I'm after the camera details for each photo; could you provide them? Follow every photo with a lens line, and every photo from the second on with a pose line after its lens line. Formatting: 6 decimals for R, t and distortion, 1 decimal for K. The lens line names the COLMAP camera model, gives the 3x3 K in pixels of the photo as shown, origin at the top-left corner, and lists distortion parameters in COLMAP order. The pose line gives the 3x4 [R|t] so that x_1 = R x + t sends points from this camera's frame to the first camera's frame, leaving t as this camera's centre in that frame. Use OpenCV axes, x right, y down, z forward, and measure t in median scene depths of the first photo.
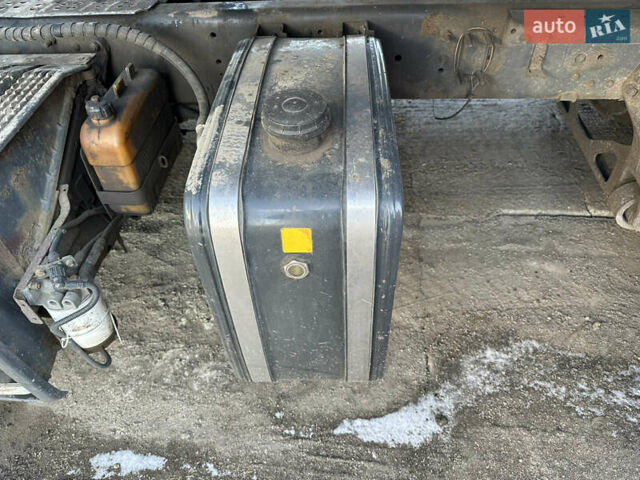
lens RADIAL K [[455.0, 0, 320.0], [0, 455.0, 240.0], [0, 0, 1]] dist [0.028055, -0.034813]
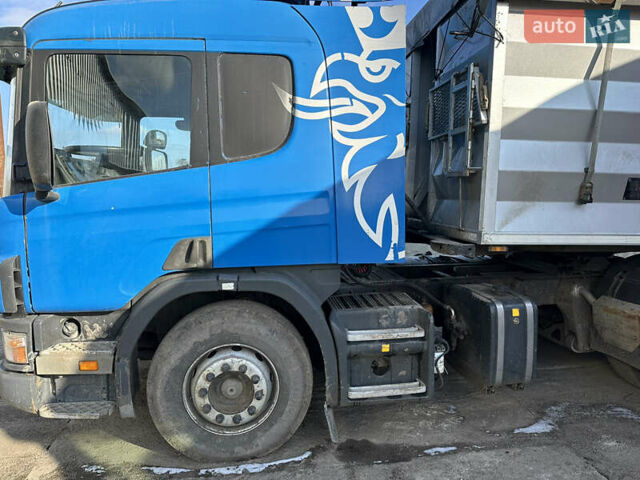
lens RADIAL K [[455.0, 0, 320.0], [0, 455.0, 240.0], [0, 0, 1]] dist [0.028055, -0.034813]
pose [[0.974752, -0.006302, 0.223199, -1.438501], [0.145962, 0.774440, -0.615579, 0.948811], [-0.168975, 0.632616, 0.755807, -1.199957]]
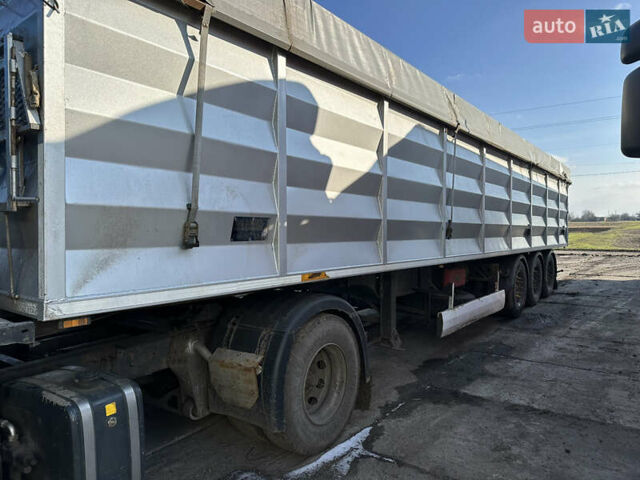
lens RADIAL K [[456.7, 0, 320.0], [0, 456.7, 240.0], [0, 0, 1]] dist [0.102060, -0.134341]
pose [[0.532327, -0.014420, 0.846416, -0.959270], [0.602557, 0.708746, -0.366884, 0.588820], [-0.594604, 0.705316, 0.385973, -0.879344]]
